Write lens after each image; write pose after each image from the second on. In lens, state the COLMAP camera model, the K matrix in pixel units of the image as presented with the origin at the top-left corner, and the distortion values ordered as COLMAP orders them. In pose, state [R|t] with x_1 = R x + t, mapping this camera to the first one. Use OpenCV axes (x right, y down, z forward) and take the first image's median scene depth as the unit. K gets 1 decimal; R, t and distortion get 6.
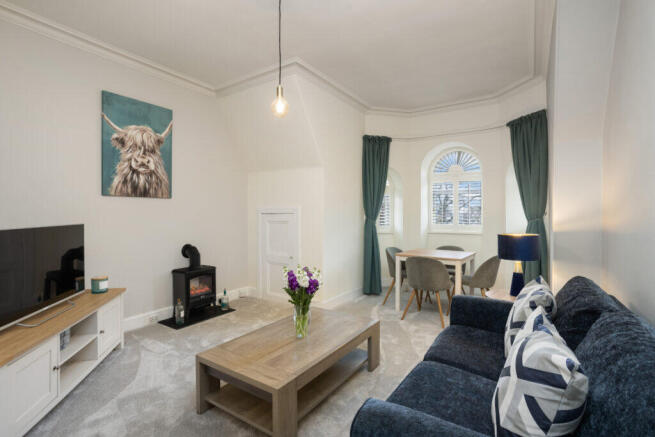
lens RADIAL K [[315.3, 0, 327.5], [0, 315.3, 218.5], [0, 0, 1]] dist [-0.047978, 0.030746]
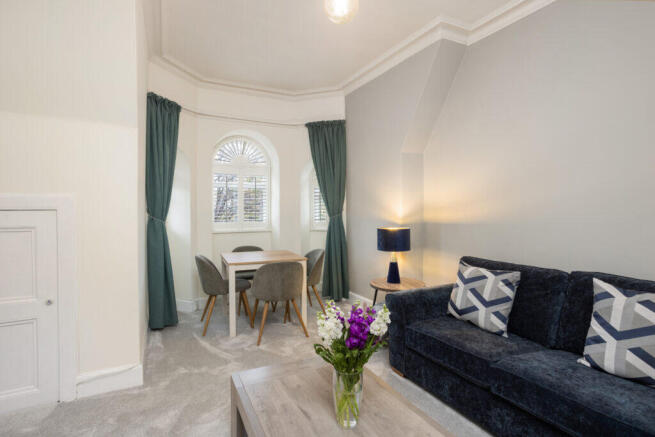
lens RADIAL K [[315.3, 0, 327.5], [0, 315.3, 218.5], [0, 0, 1]] dist [-0.047978, 0.030746]
pose [[0.498400, -0.024762, 0.866594, -0.383415], [0.014721, 0.999690, 0.020098, -0.007819], [-0.866822, 0.002740, 0.498609, 0.500373]]
